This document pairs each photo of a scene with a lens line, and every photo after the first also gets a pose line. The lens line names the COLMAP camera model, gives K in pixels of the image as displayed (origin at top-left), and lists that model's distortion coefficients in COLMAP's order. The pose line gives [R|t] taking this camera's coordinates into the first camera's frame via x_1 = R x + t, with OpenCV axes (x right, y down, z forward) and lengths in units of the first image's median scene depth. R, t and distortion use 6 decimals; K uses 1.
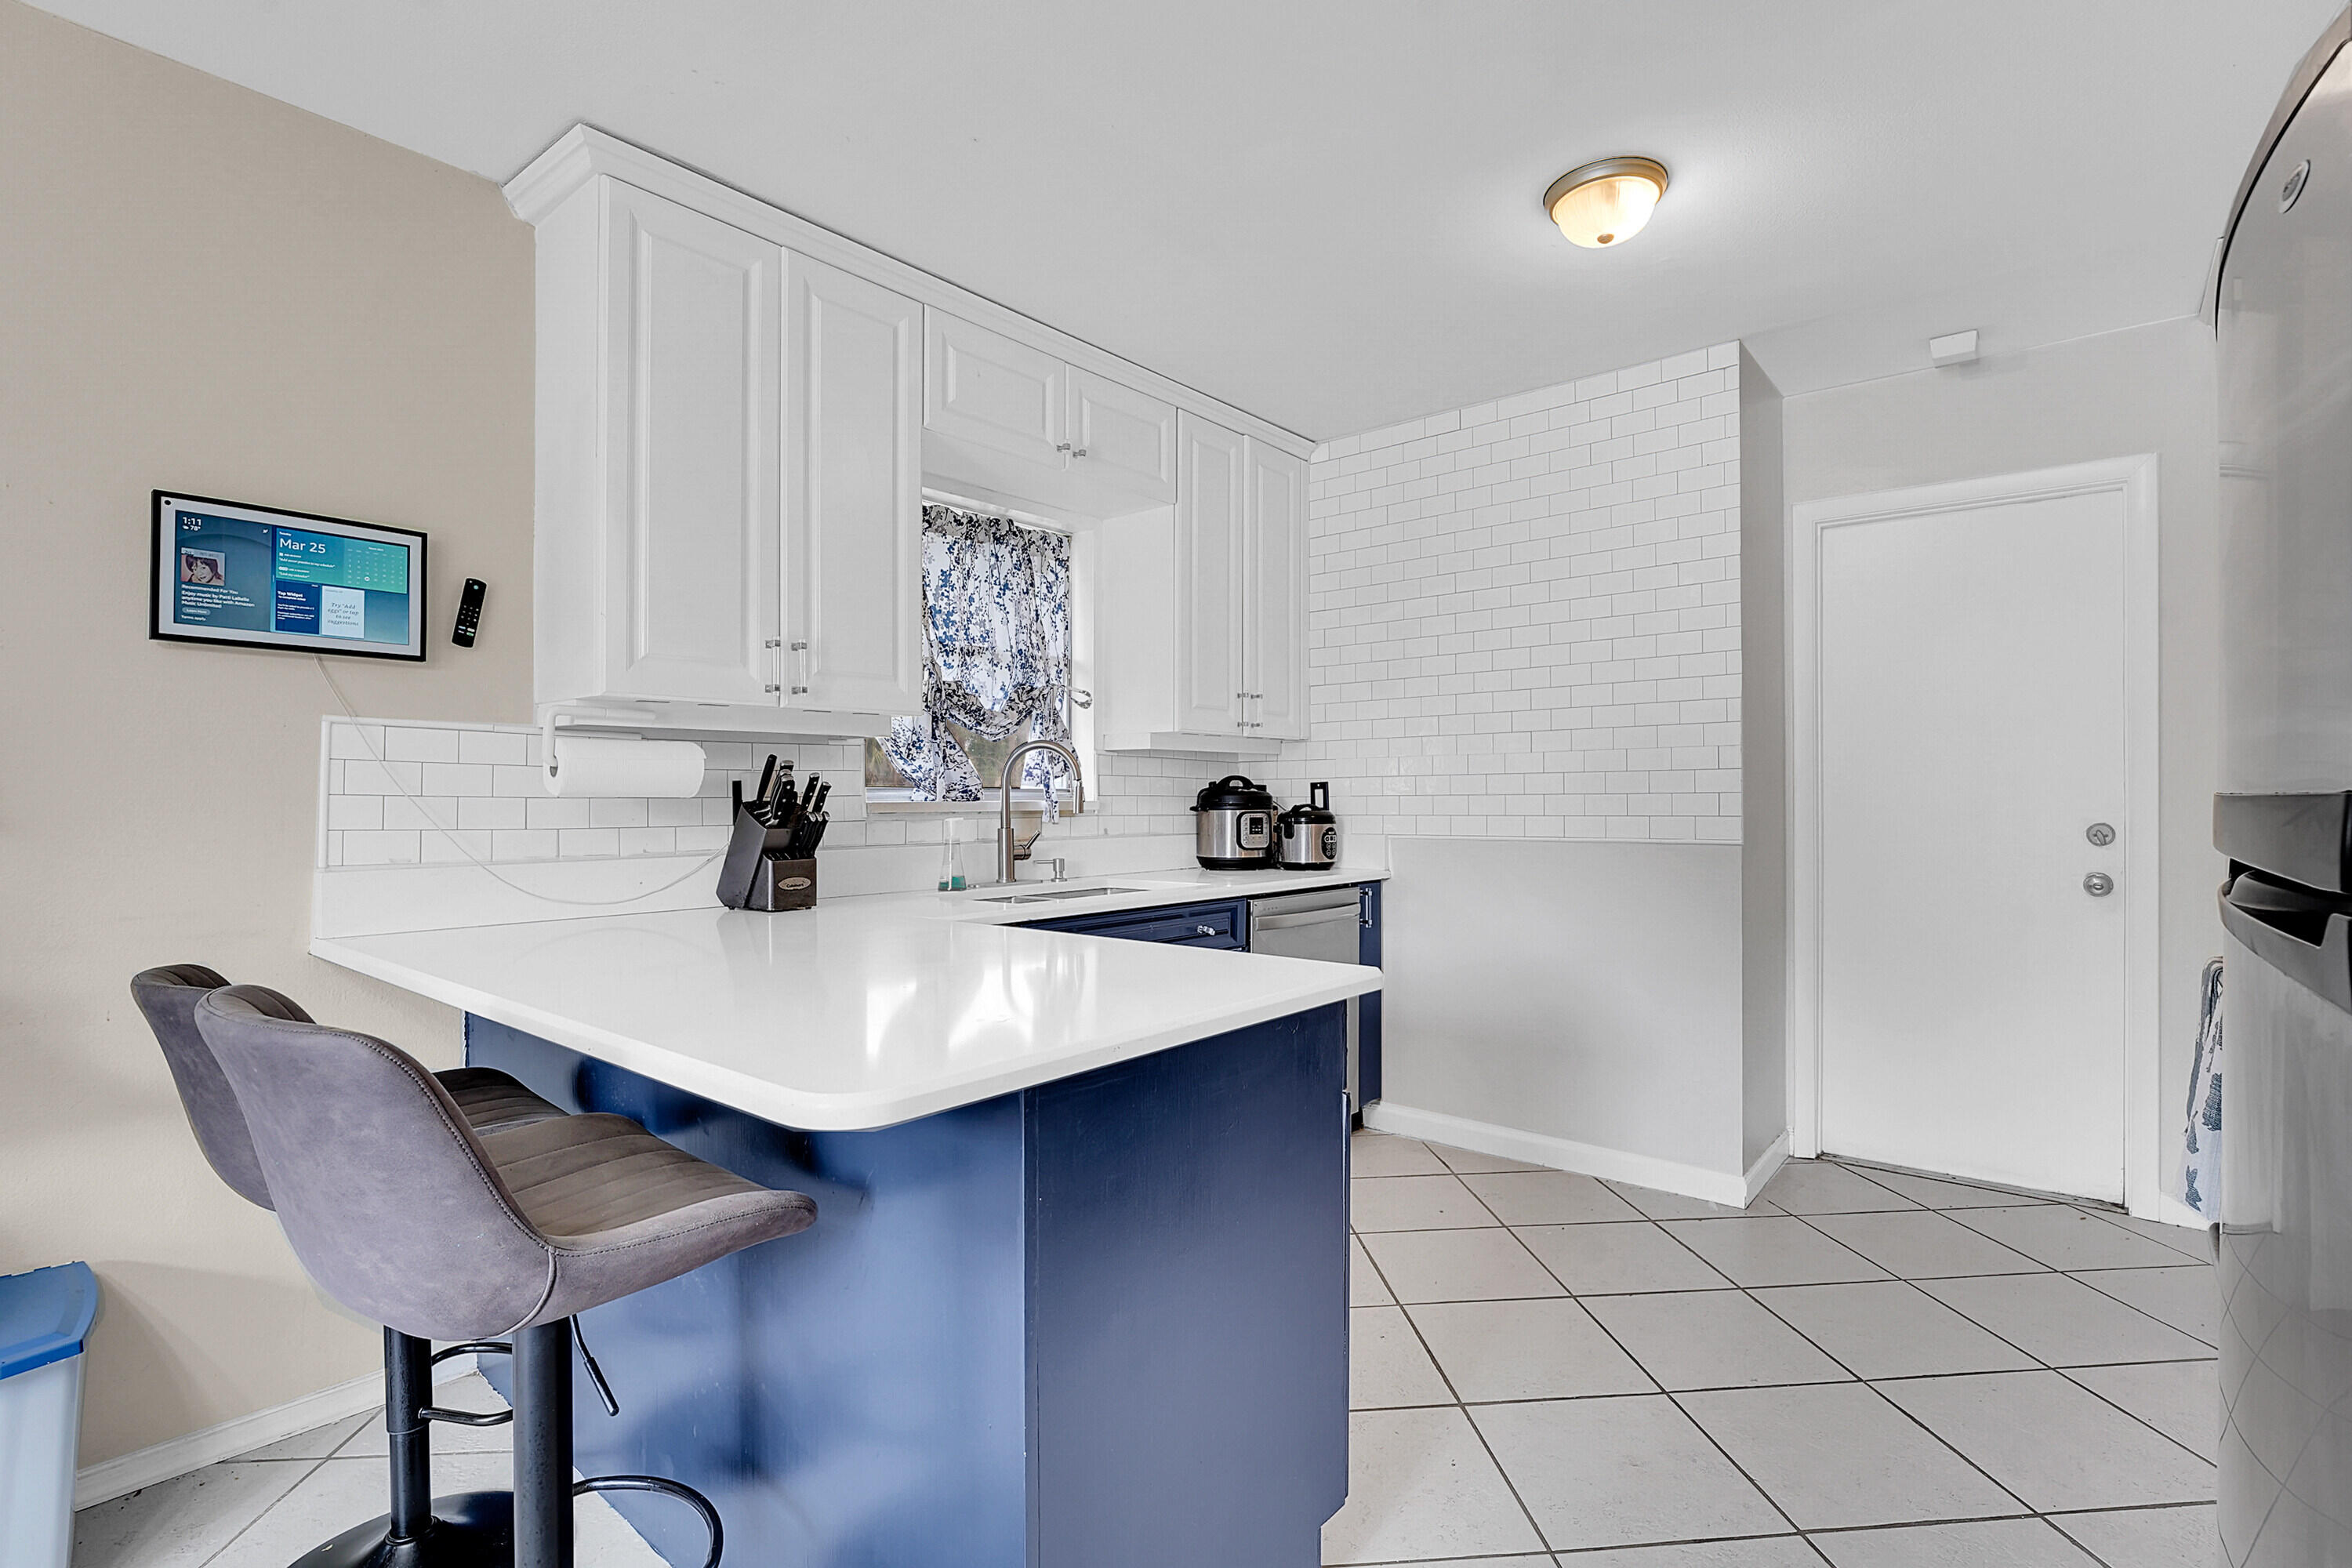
lens RADIAL K [[1088.8, 0, 1159.2], [0, 1088.8, 791.9], [0, 0, 1]] dist [-0.007886, -0.000385]
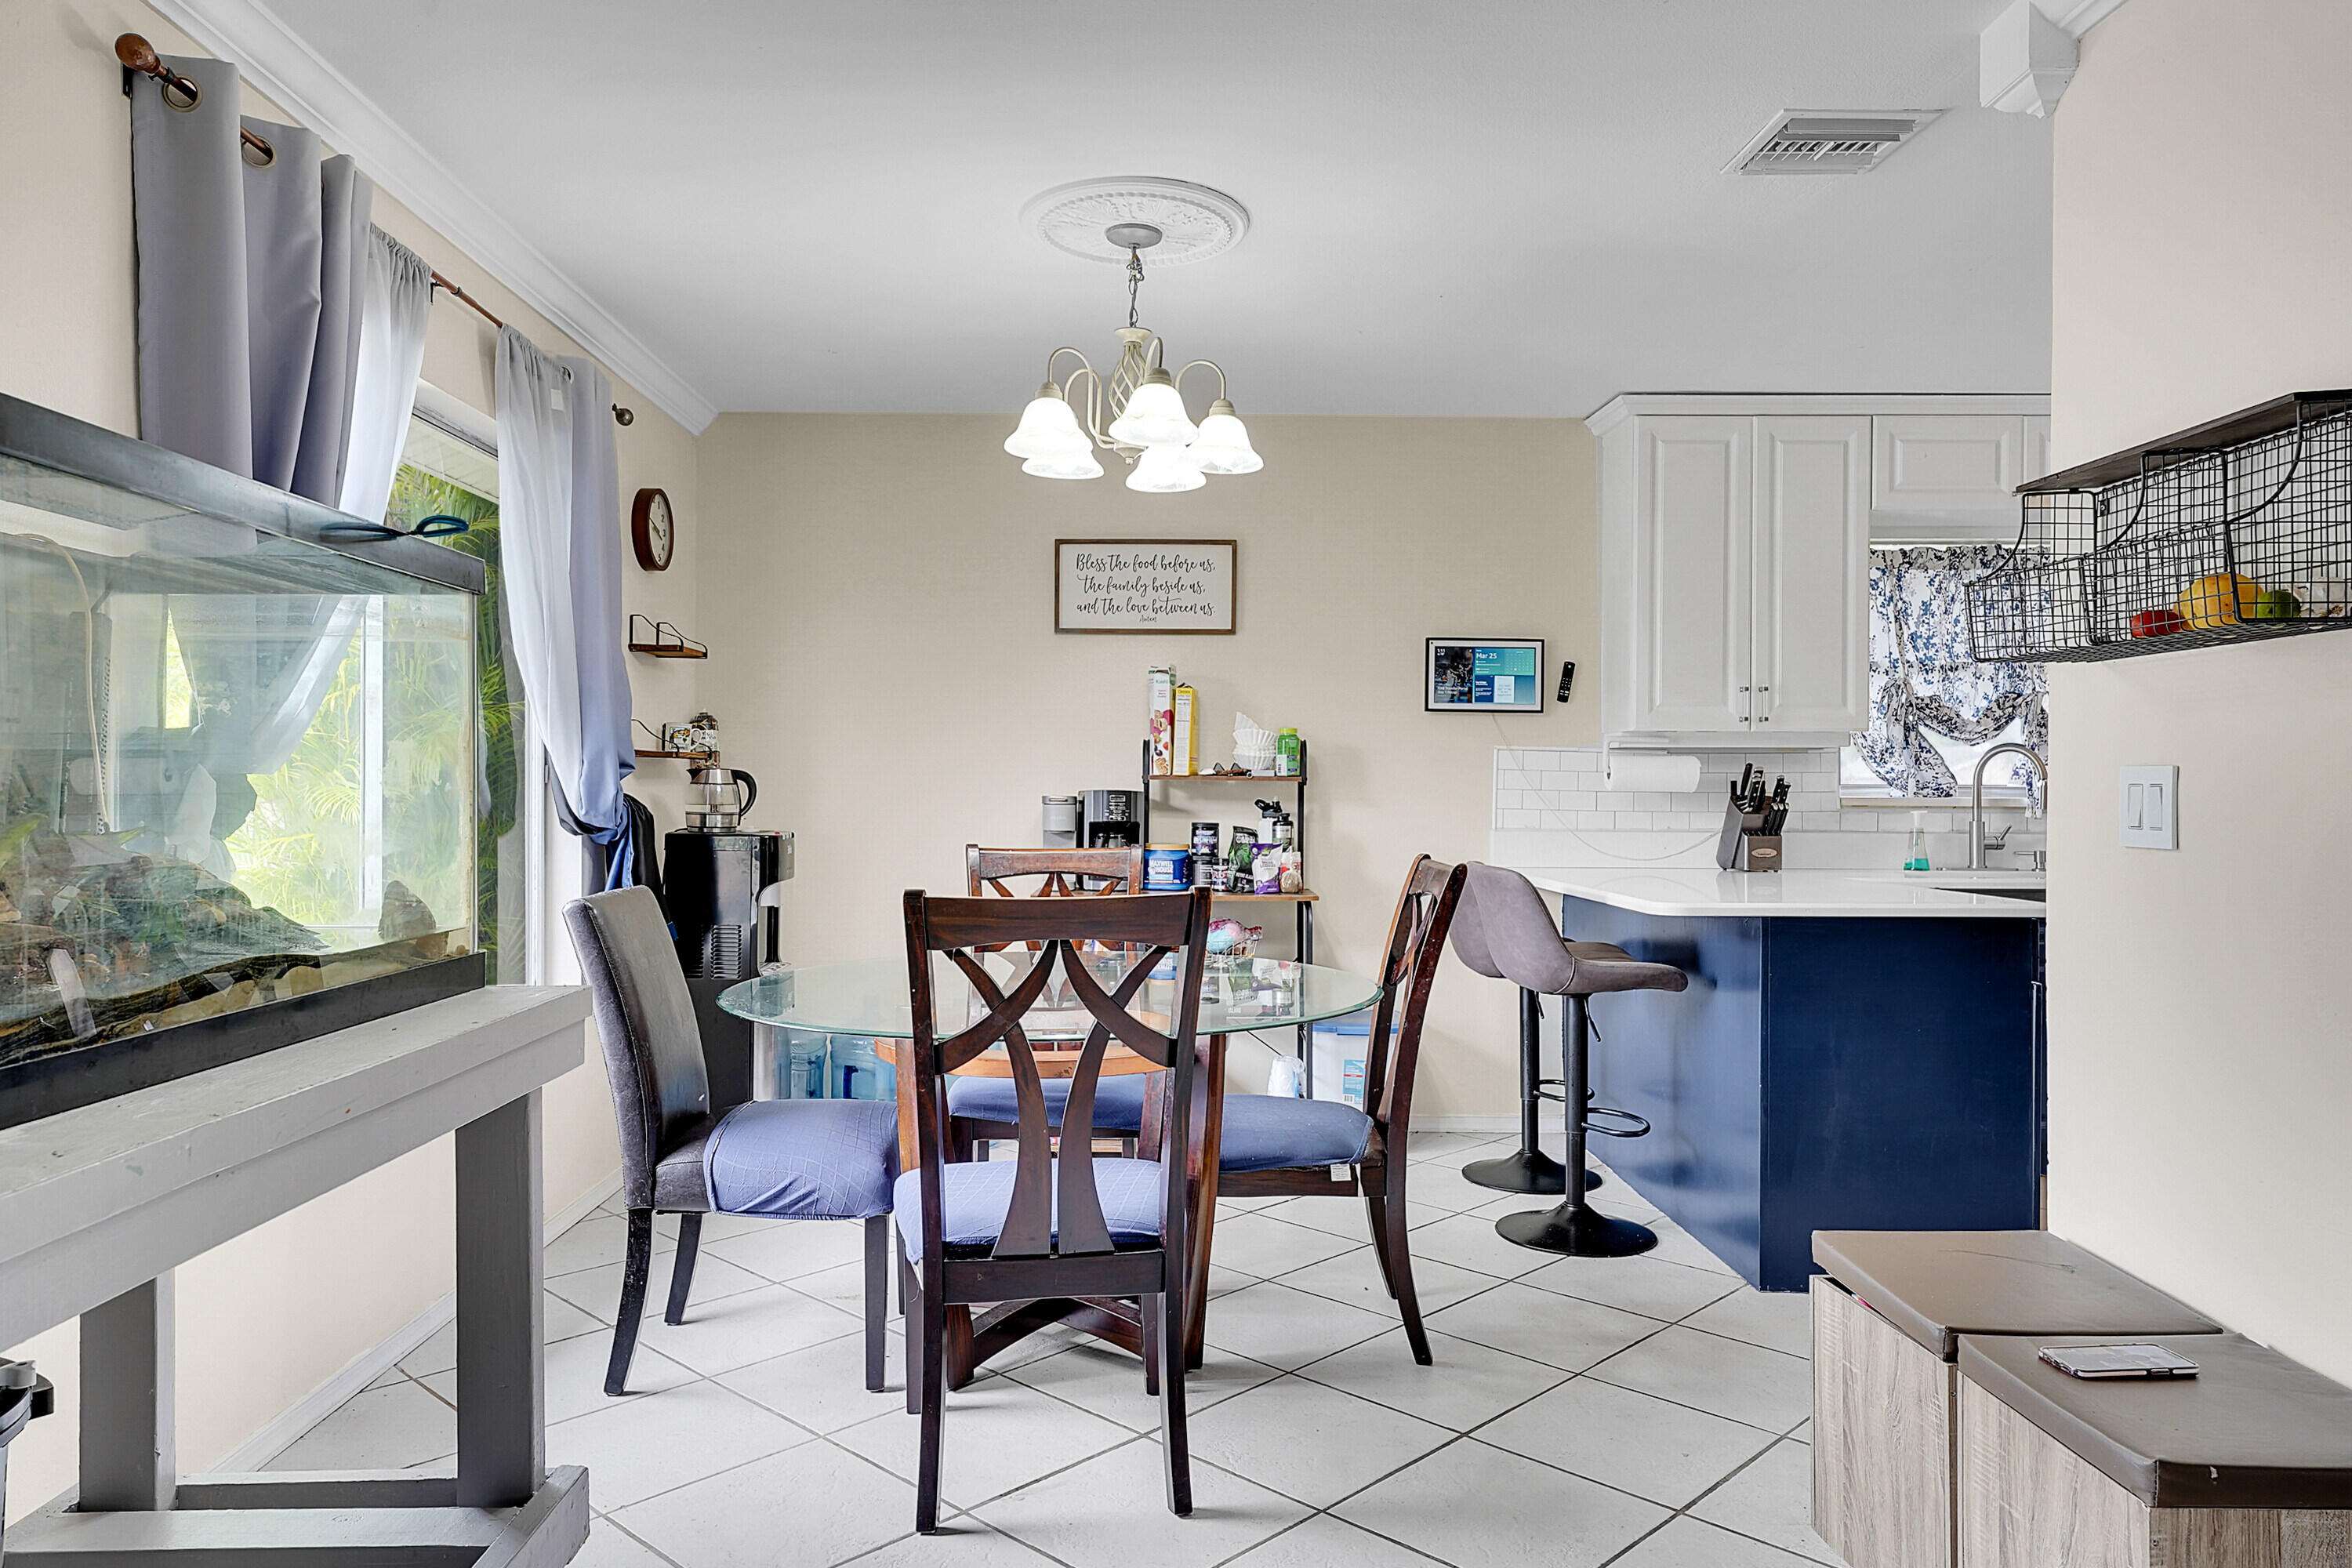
lens RADIAL K [[1539.3, 0, 1143.1], [0, 1539.3, 793.0], [0, 0, 1]] dist [-0.001670, -0.000684]
pose [[0.649582, 0.008317, -0.760246, 0.587182], [-0.004142, 0.999964, 0.007400, -0.005532], [0.760280, -0.001658, 0.649593, -0.817318]]
